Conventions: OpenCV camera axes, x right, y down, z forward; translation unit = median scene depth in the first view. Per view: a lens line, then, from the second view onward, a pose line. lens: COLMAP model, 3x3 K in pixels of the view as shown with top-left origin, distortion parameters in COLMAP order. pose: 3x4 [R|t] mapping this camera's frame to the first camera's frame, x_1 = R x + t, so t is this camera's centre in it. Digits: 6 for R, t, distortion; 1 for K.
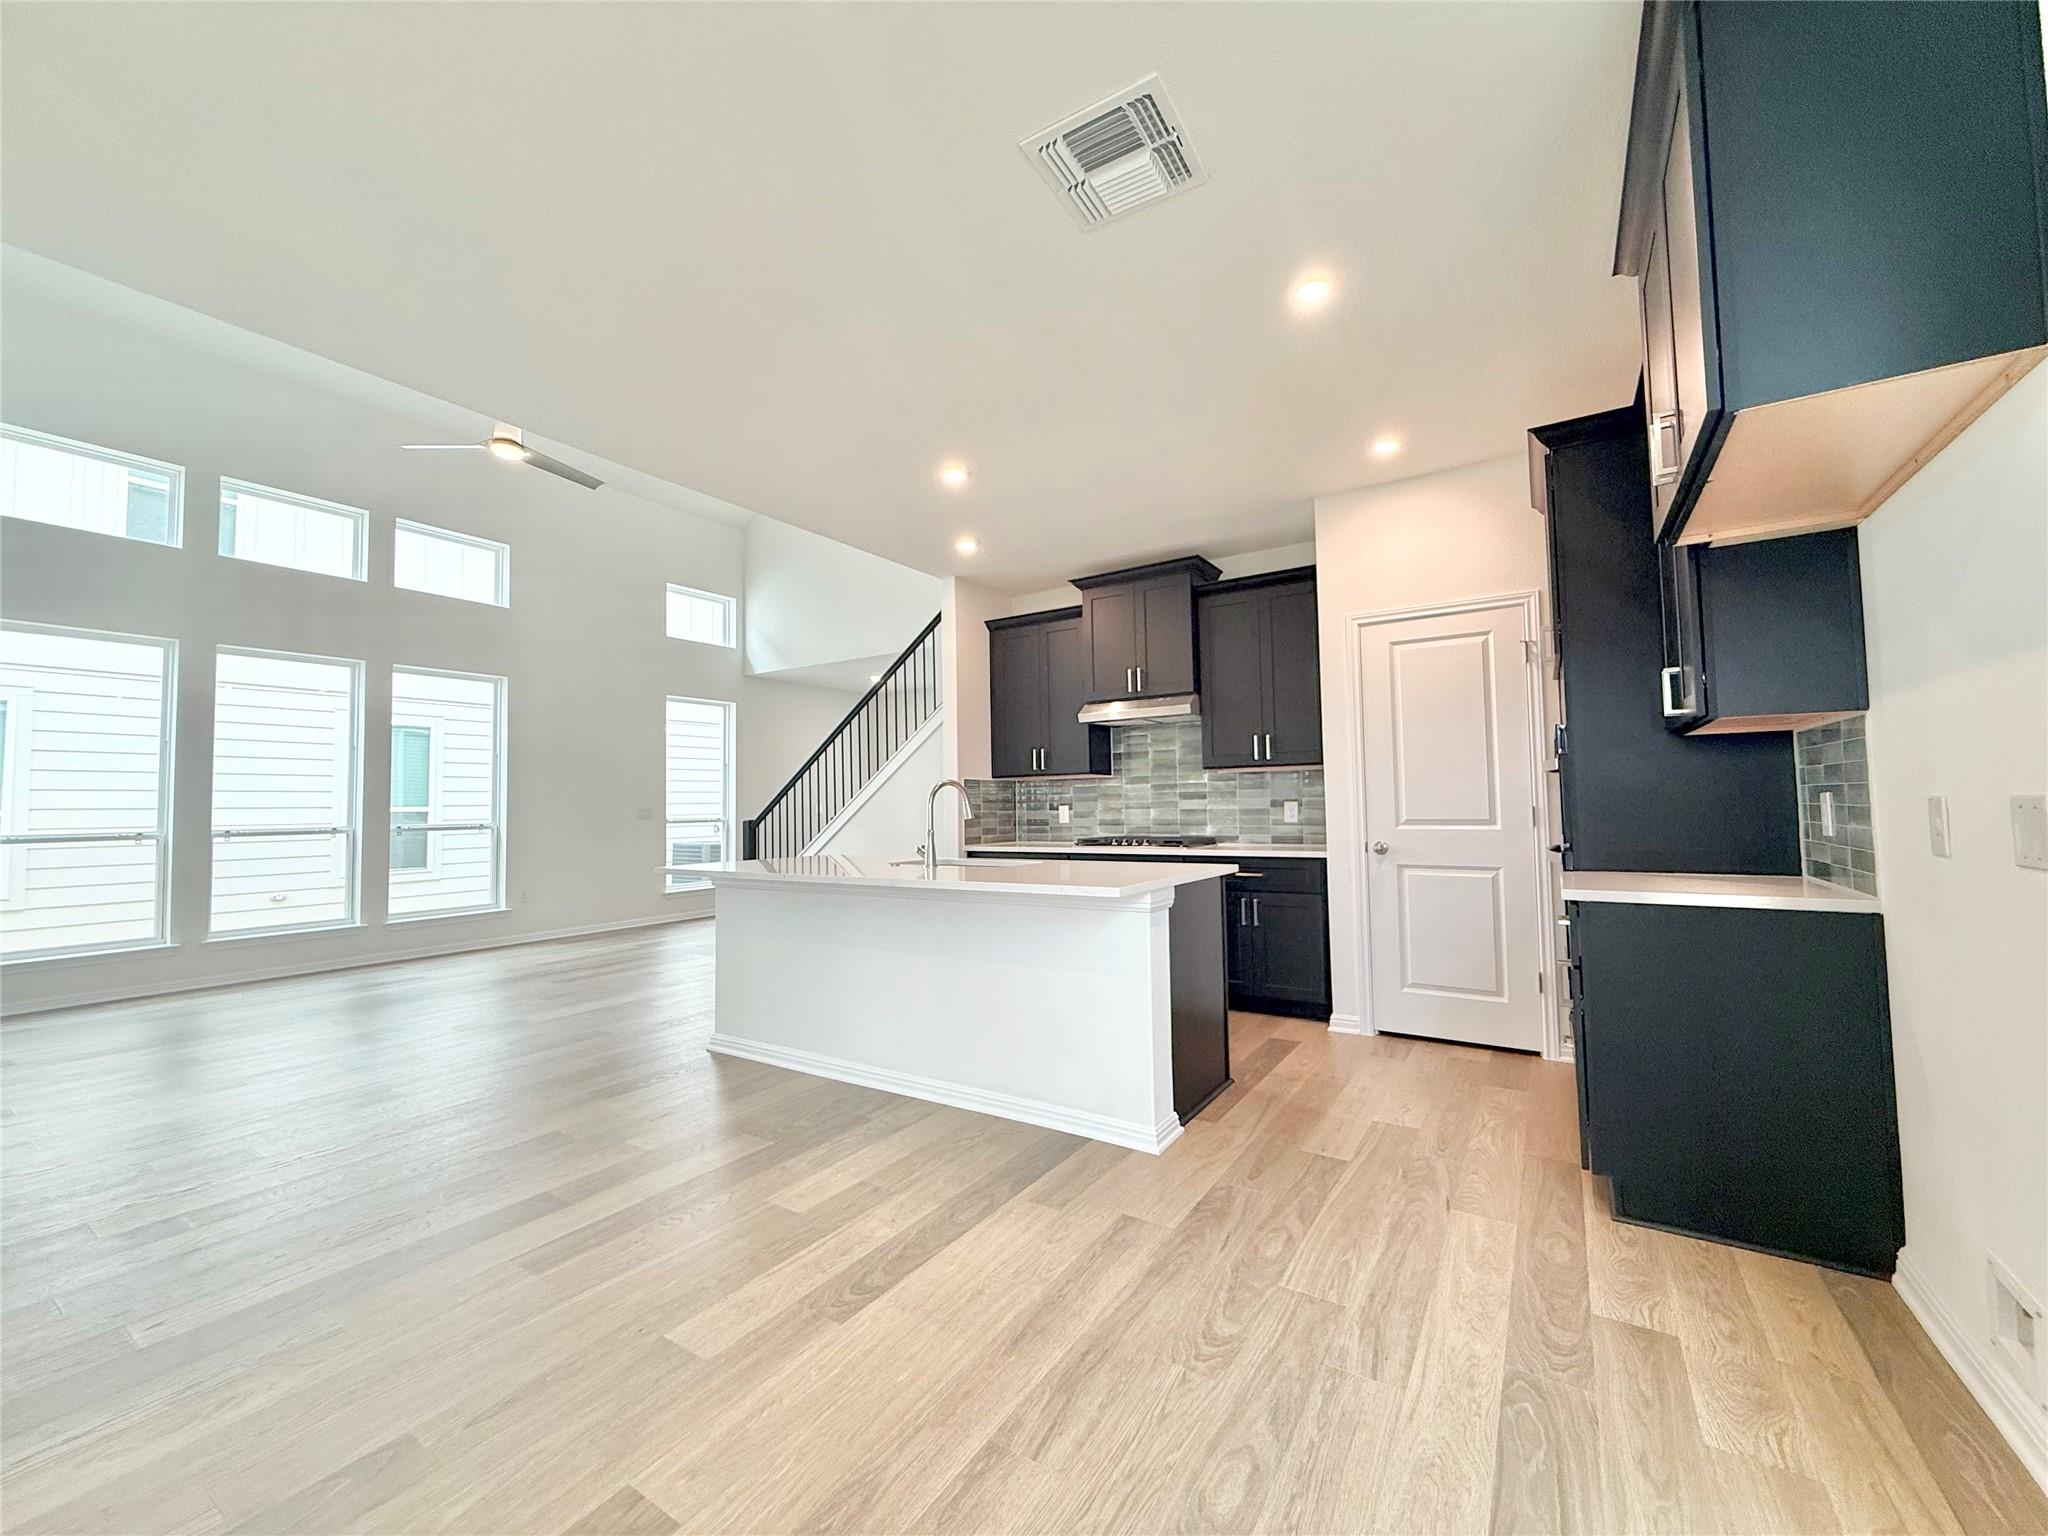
lens RADIAL K [[811.8, 0, 1017.2], [0, 811.8, 767.3], [0, 0, 1]] dist [0.000018, -0.000256]
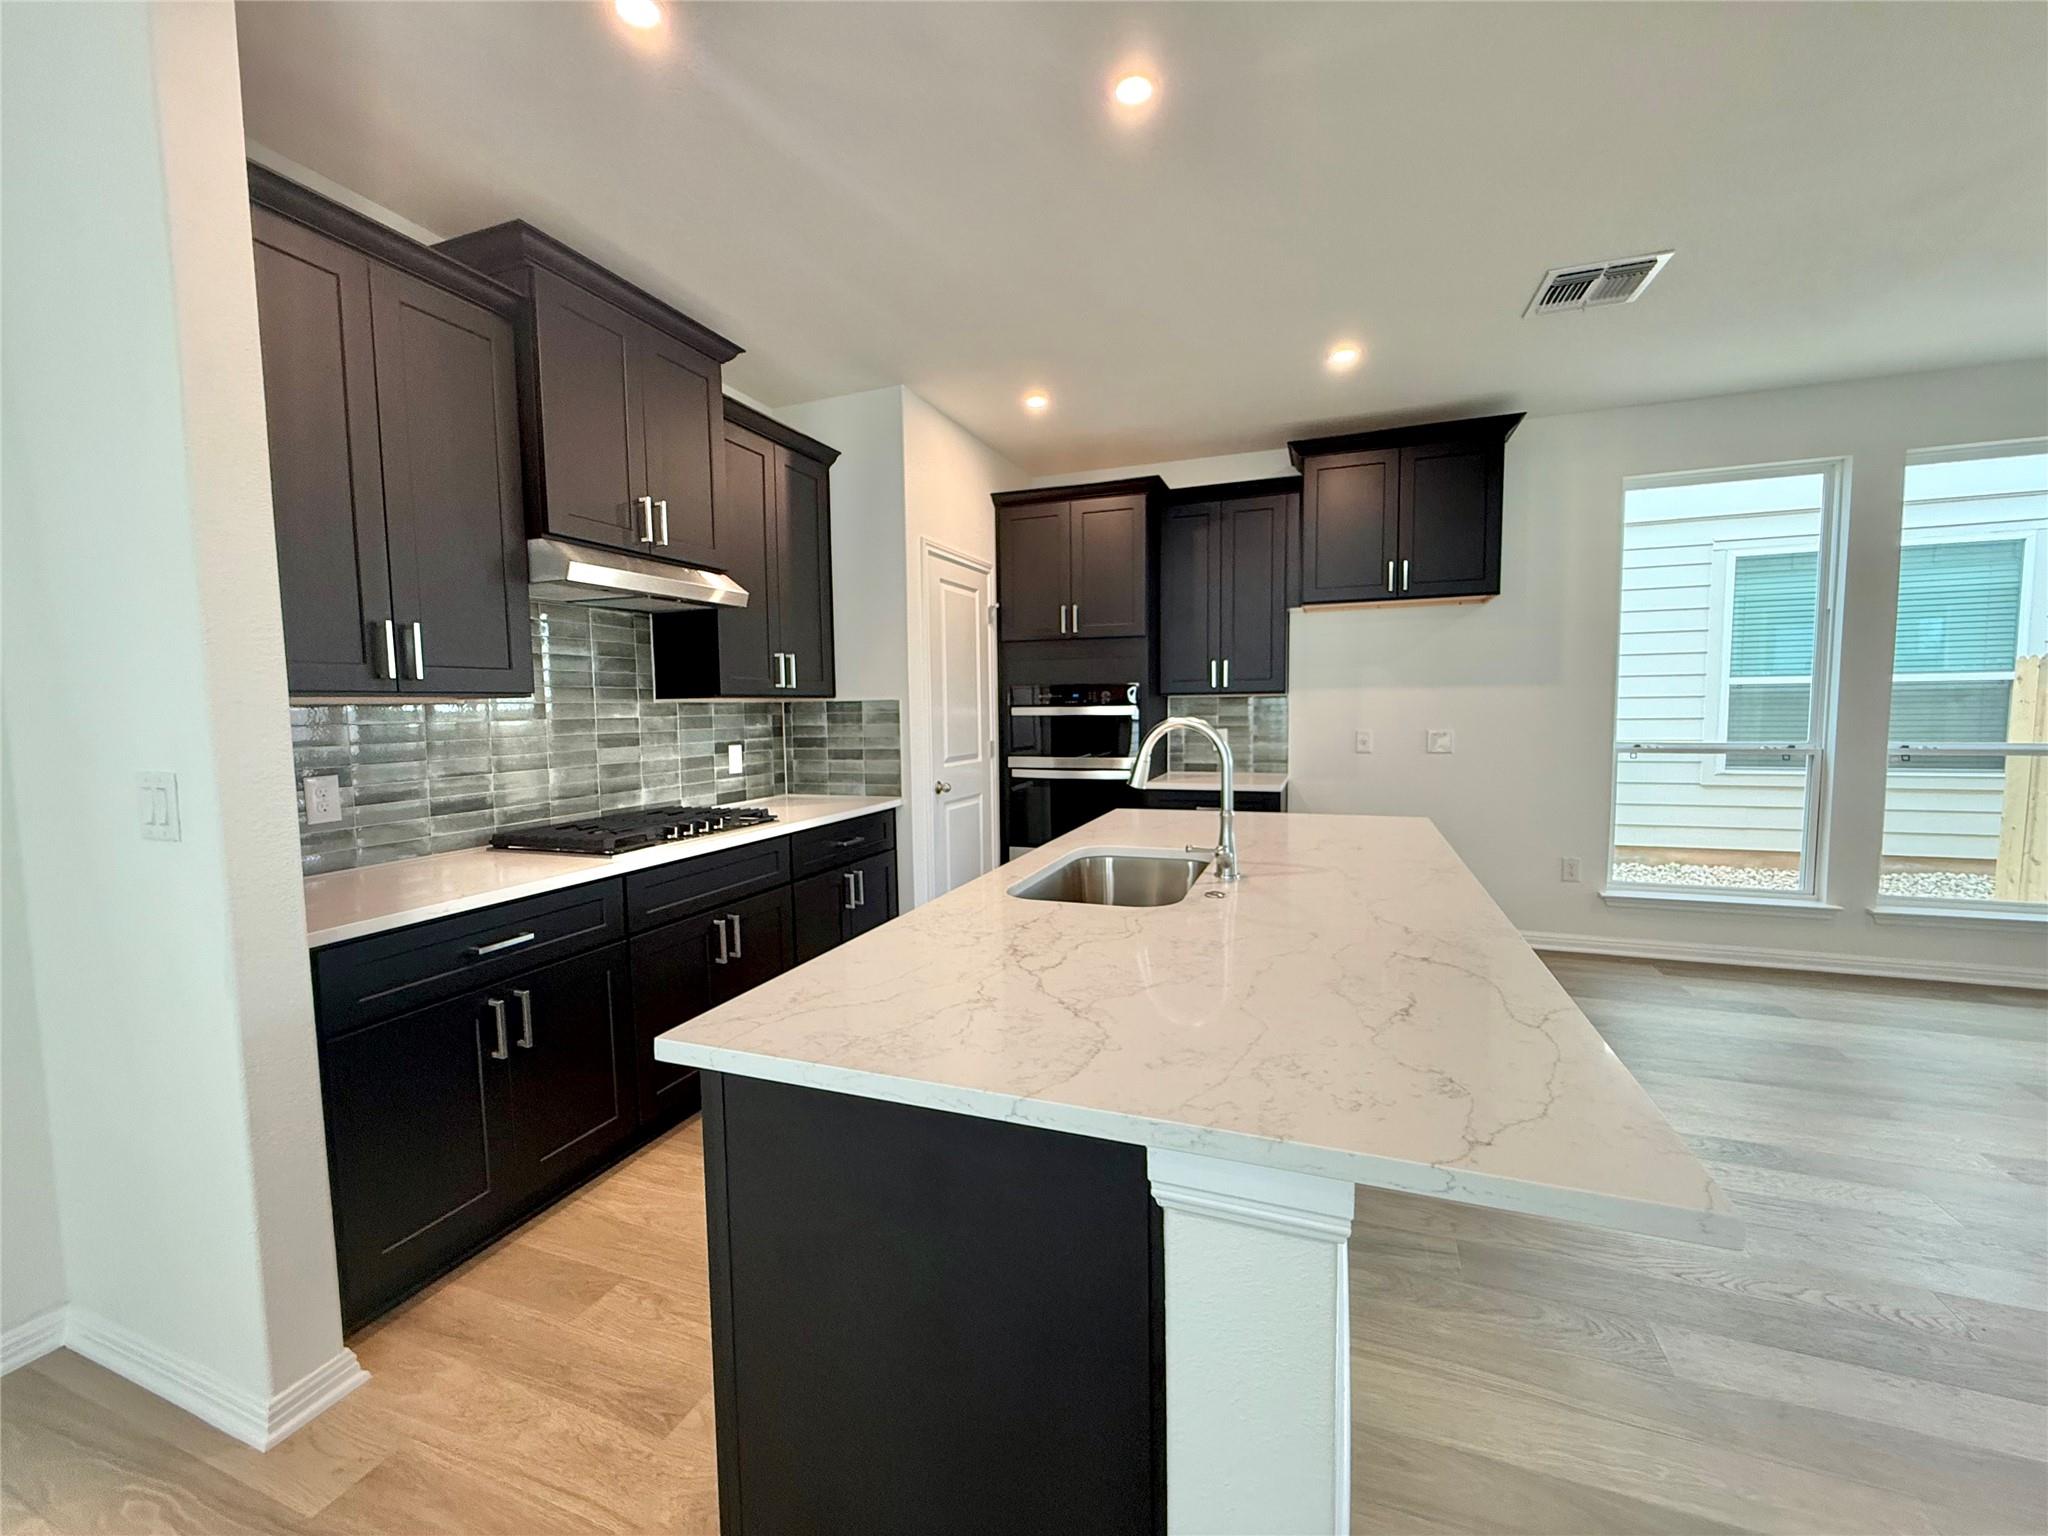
lens RADIAL K [[811.8, 0, 1017.2], [0, 811.8, 767.3], [0, 0, 1]] dist [0.000018, -0.000256]
pose [[-0.219909, -0.065224, 0.973337, -0.398280], [-0.045439, 0.997364, 0.056568, 0.008240], [-0.974462, -0.031787, -0.222293, 0.827981]]
